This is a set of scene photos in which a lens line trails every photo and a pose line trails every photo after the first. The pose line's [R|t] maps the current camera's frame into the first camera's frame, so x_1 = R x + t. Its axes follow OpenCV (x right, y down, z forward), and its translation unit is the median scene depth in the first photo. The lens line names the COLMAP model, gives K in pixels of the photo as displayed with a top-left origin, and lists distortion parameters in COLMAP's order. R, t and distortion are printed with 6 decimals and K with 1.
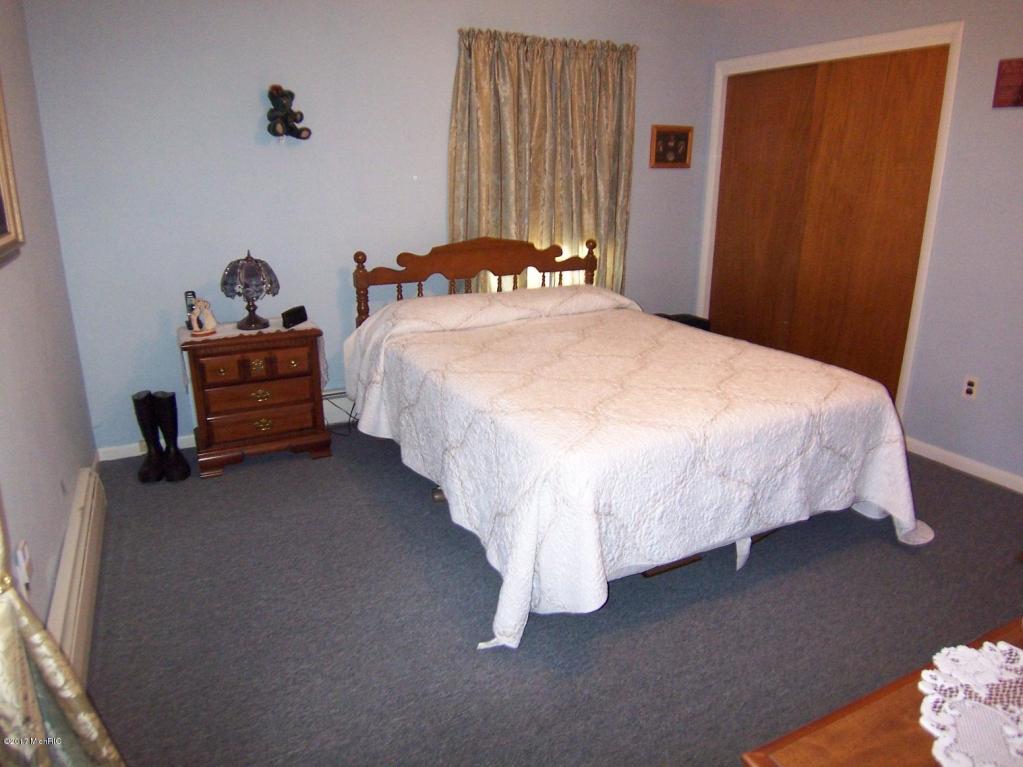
lens RADIAL K [[690.1, 0, 501.4], [0, 690.1, 380.3], [0, 0, 1]] dist [0.003352, -0.070165]
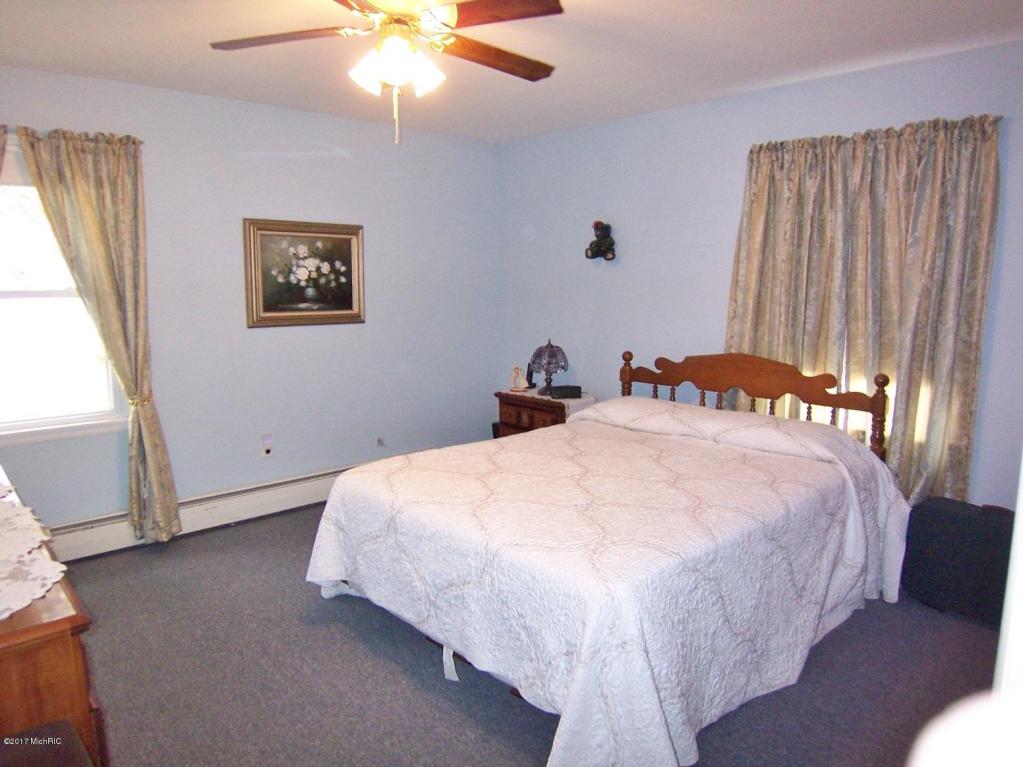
lens RADIAL K [[690.1, 0, 501.4], [0, 690.1, 380.3], [0, 0, 1]] dist [0.003352, -0.070165]
pose [[0.274461, 0.130284, -0.952731, 0.808623], [-0.287176, 0.956670, 0.048094, -0.126955], [0.917715, 0.260402, 0.299983, 0.441194]]
